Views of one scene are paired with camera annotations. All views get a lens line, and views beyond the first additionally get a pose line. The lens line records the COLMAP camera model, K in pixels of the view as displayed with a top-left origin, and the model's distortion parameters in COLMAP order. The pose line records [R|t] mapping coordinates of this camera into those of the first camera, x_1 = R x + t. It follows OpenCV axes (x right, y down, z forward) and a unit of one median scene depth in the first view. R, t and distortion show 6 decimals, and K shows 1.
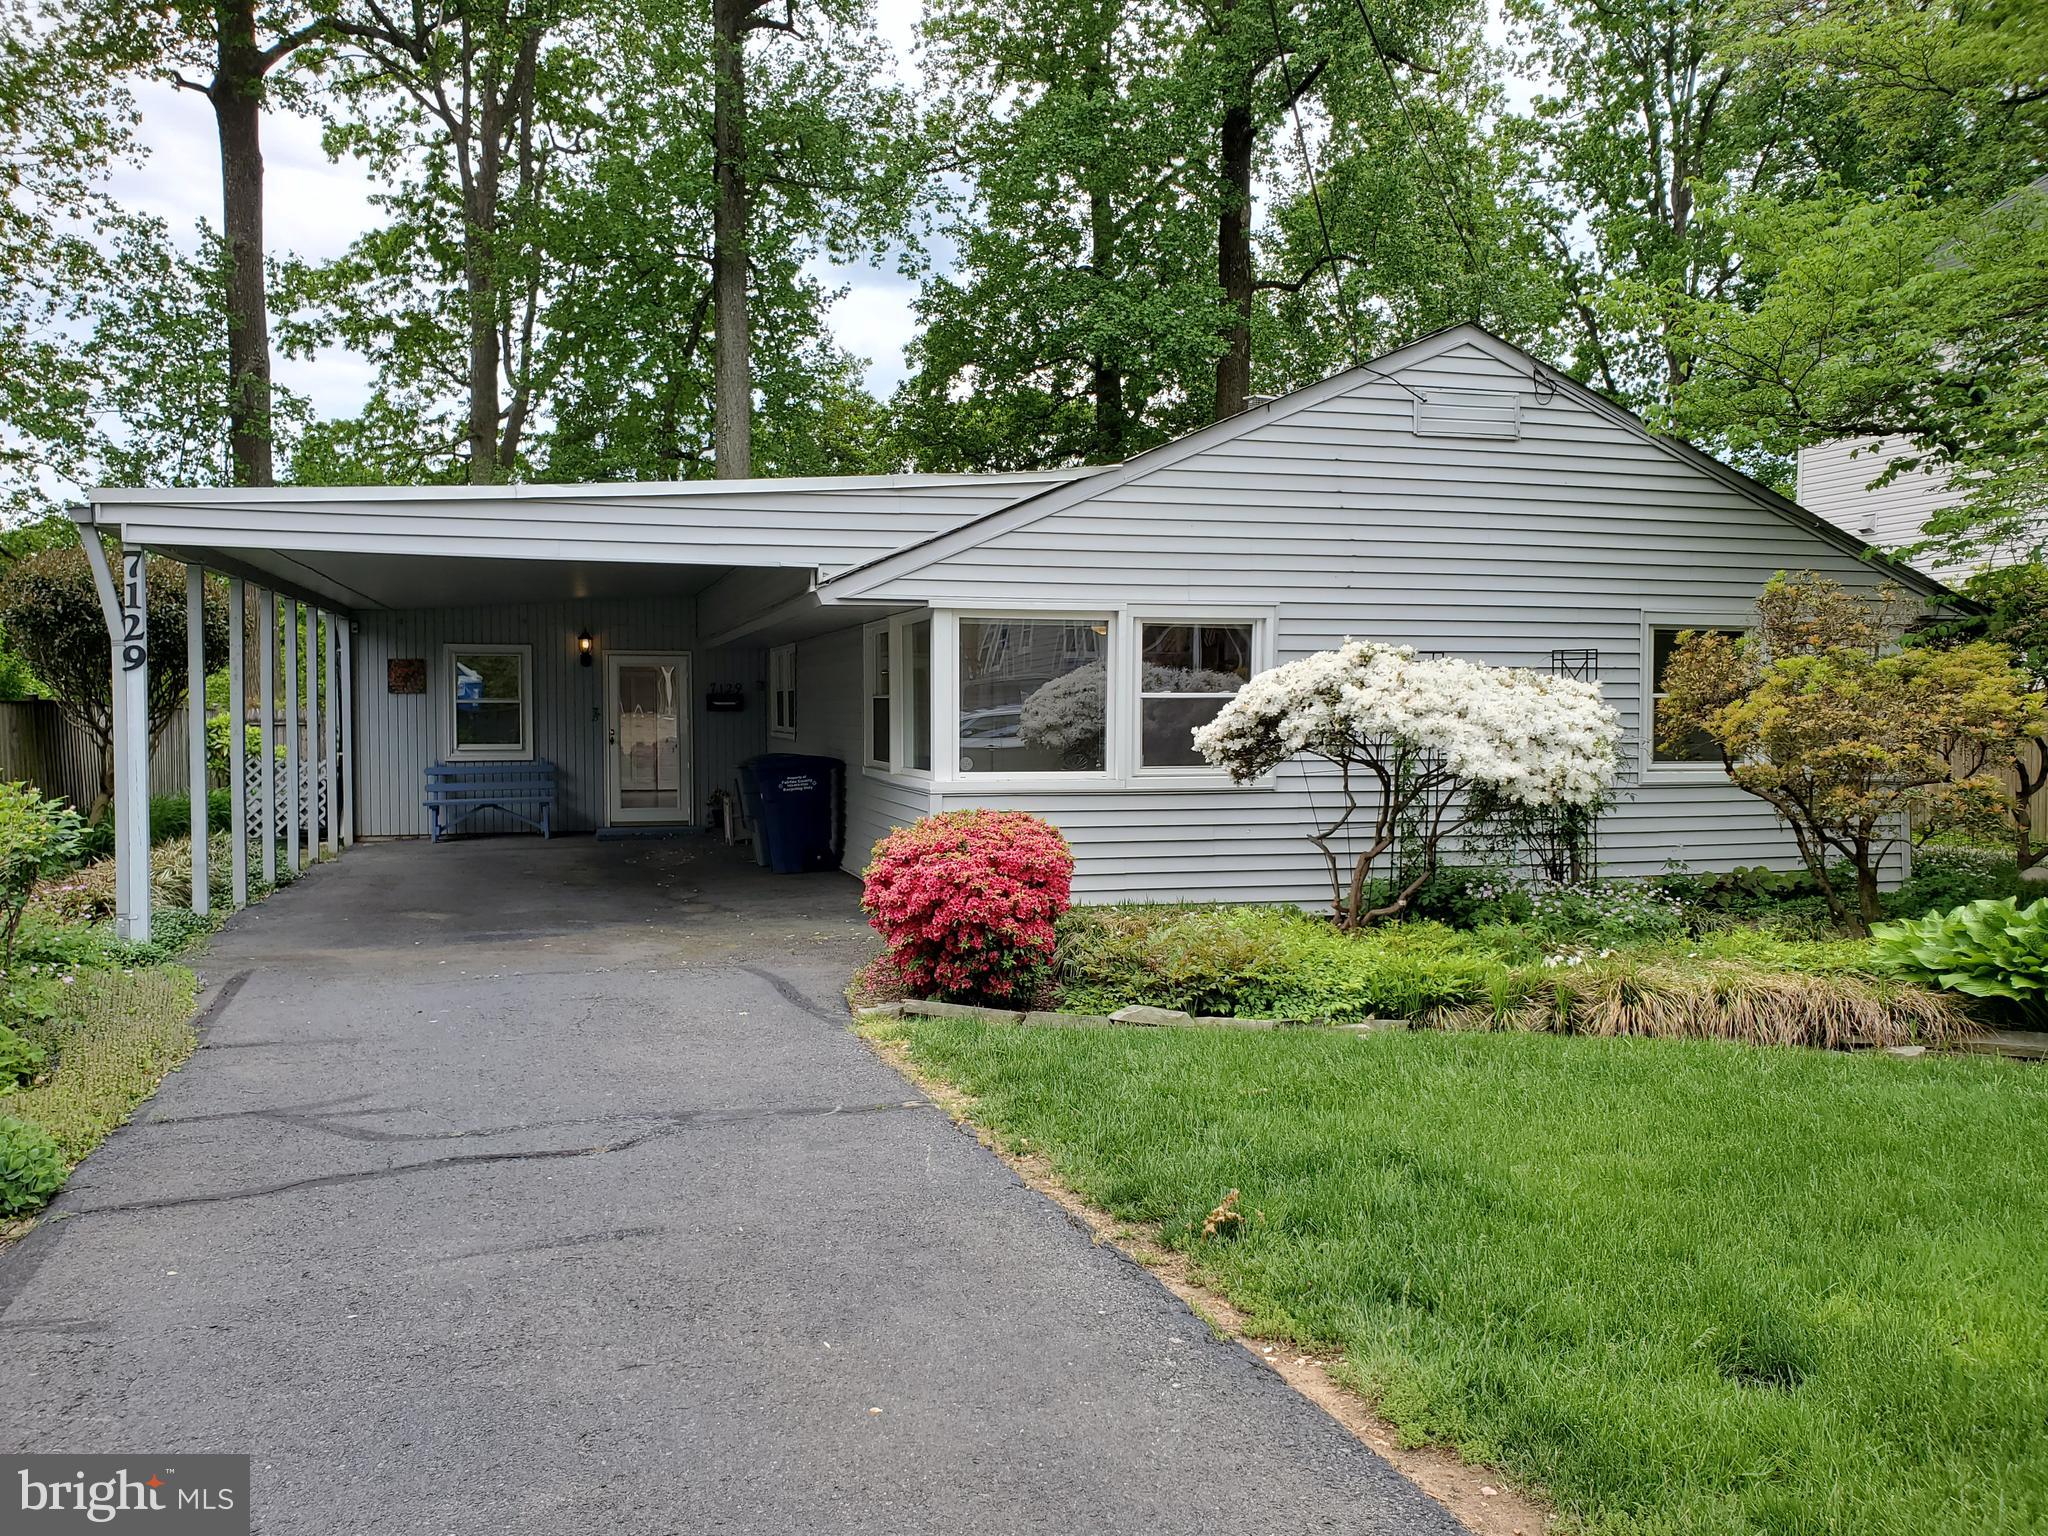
lens RADIAL K [[1607.1, 0, 1020.2], [0, 1607.1, 772.9], [0, 0, 1]] dist [0.056434, -0.013383]
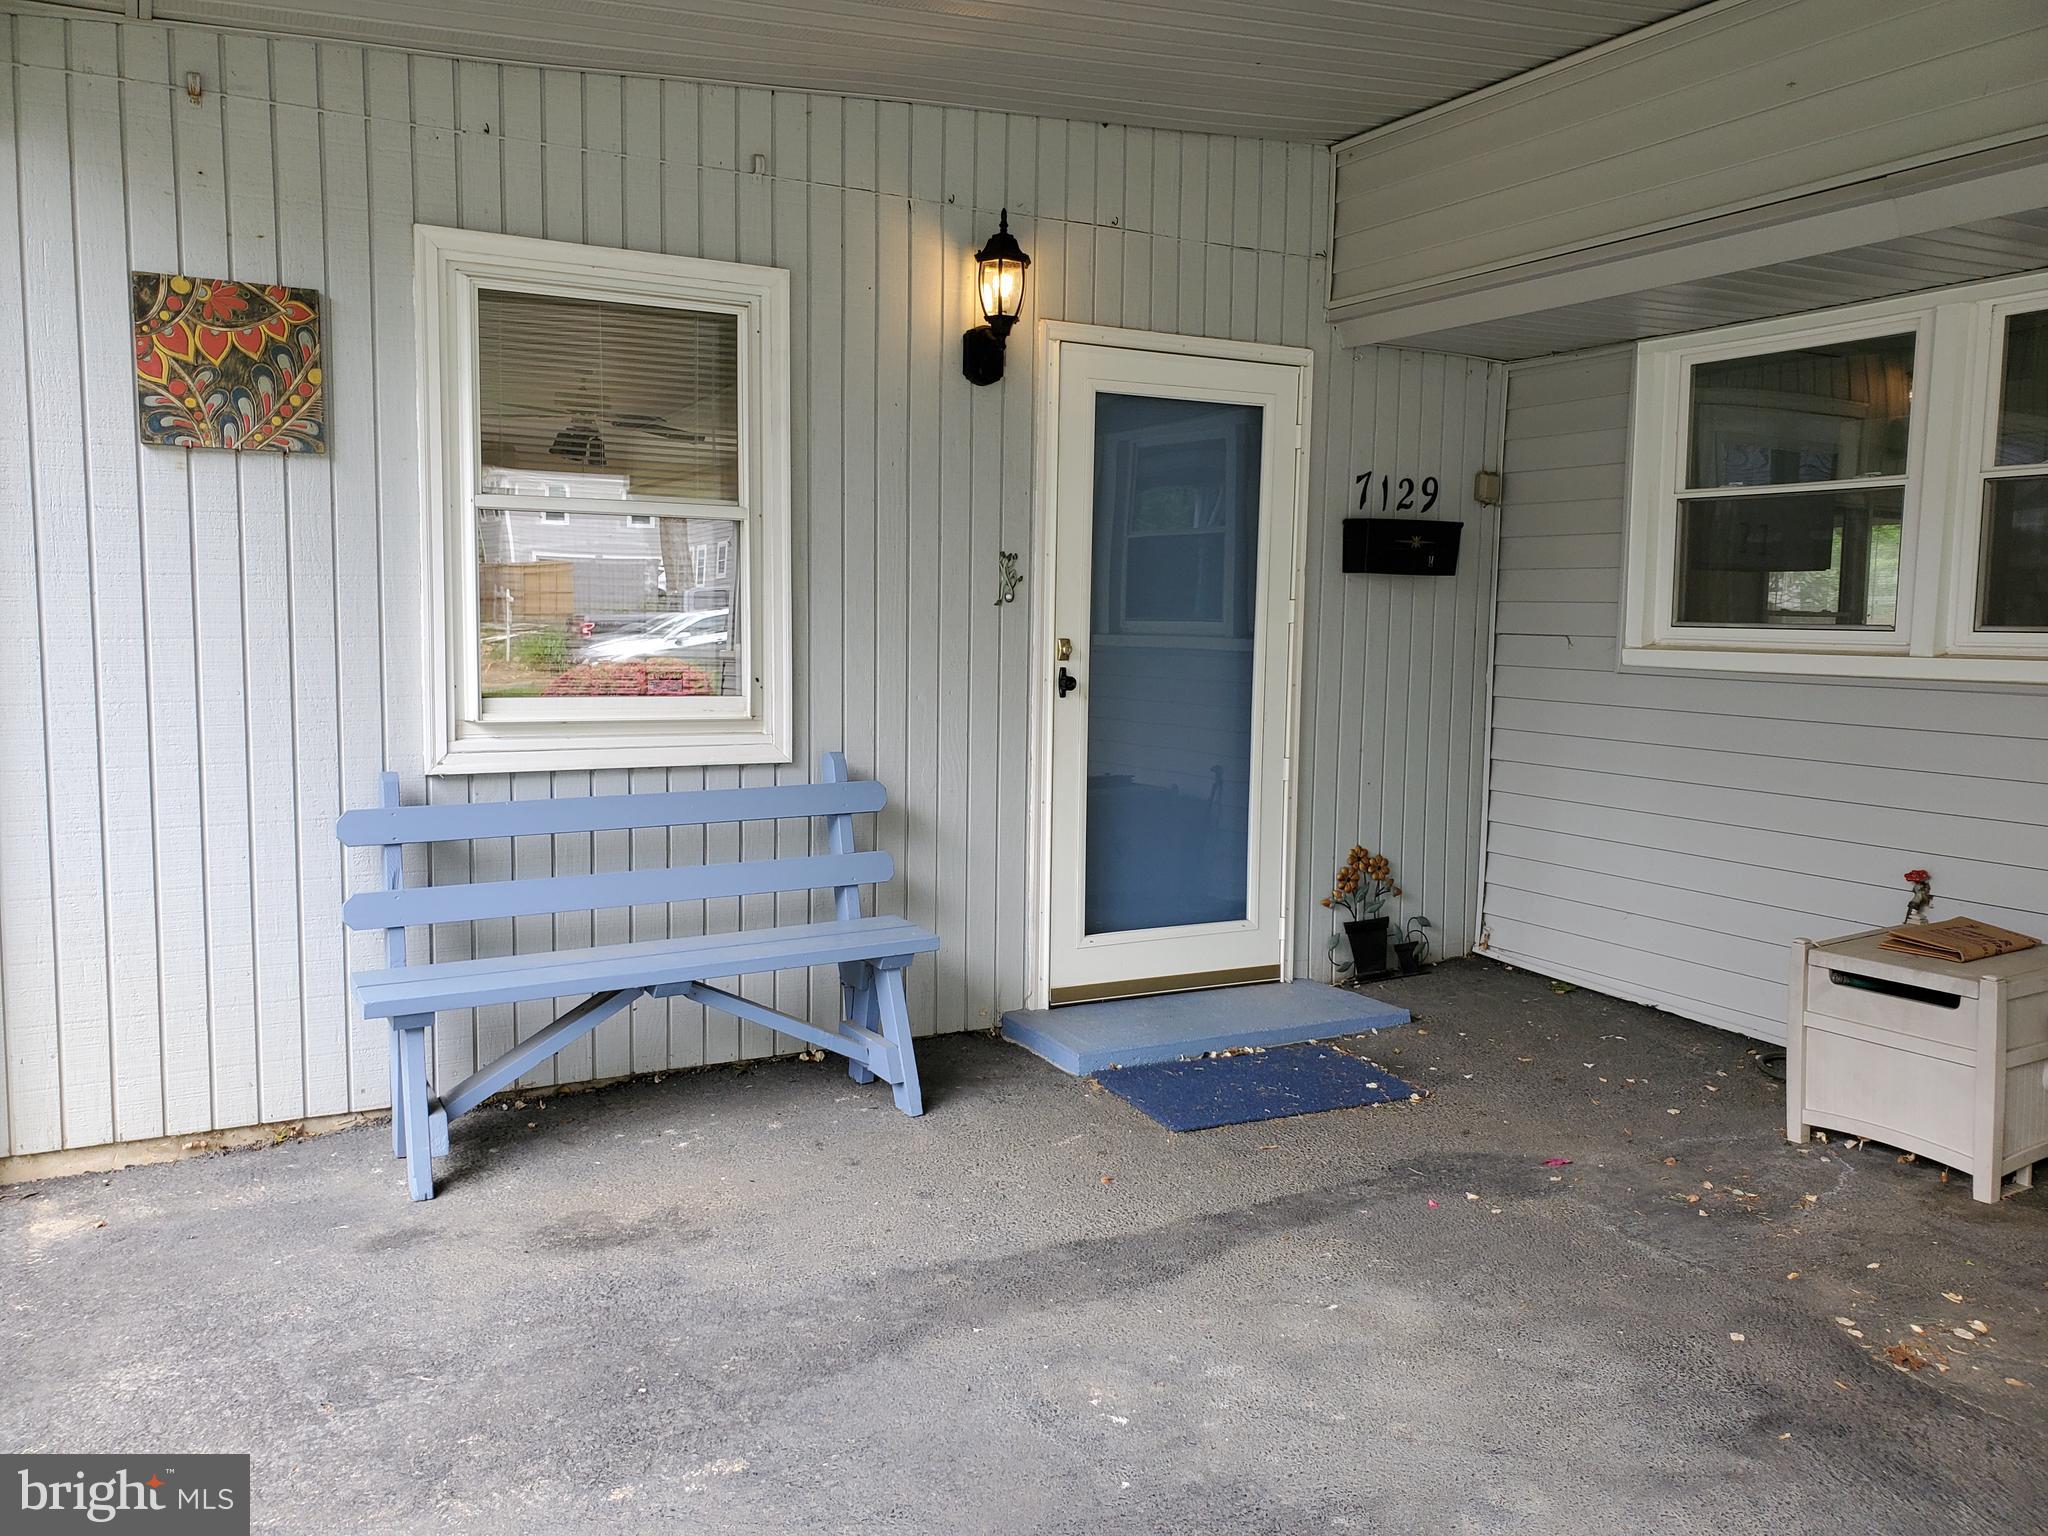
lens RADIAL K [[1607.1, 0, 1012.4], [0, 1607.1, 767.2], [0, 0, 1]] dist [0.056434, -0.013383]
pose [[0.975942, -0.013105, 0.217635, -0.142842], [0.003583, 0.999021, 0.044091, -0.007810], [-0.217999, -0.042251, 0.975034, 0.337488]]
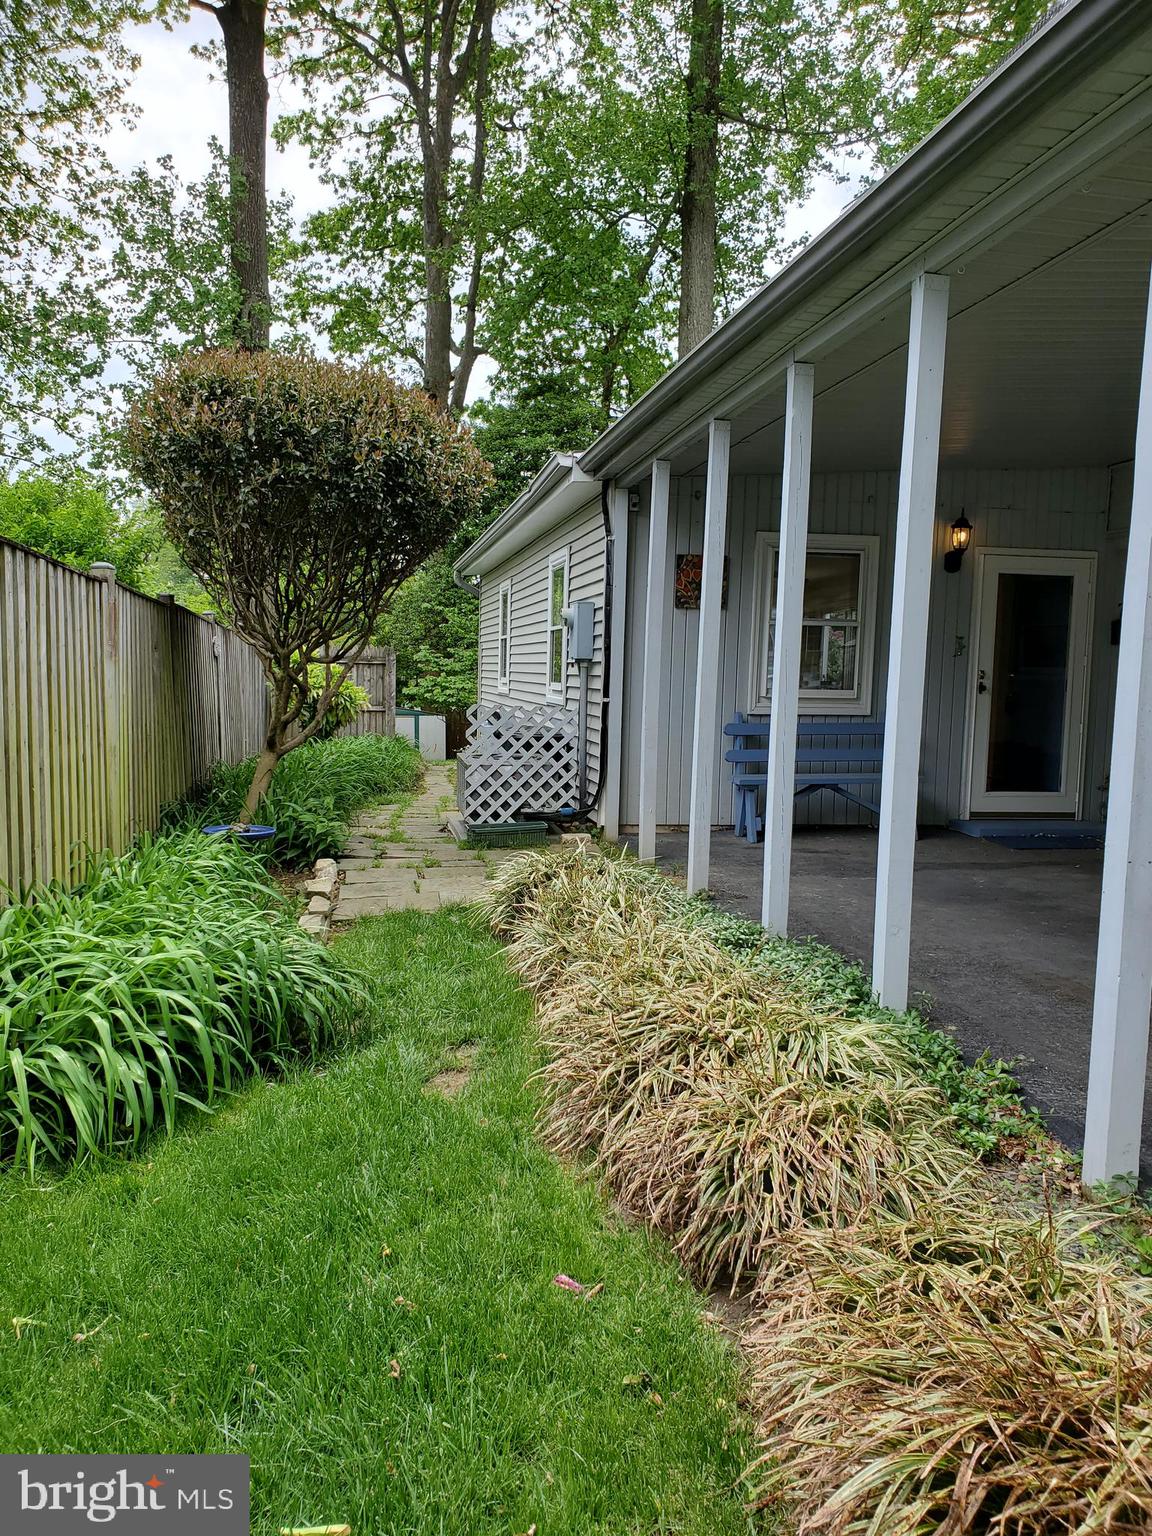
lens RADIAL K [[1205.4, 0, 581.3], [0, 1205.4, 770.2], [0, 0, 1]] dist [0.056434, -0.013383]
pose [[0.995062, 0.025889, -0.095815, -0.164175], [-0.021183, 0.998534, 0.049813, -0.003421], [0.096964, -0.047538, 0.994152, 0.225563]]
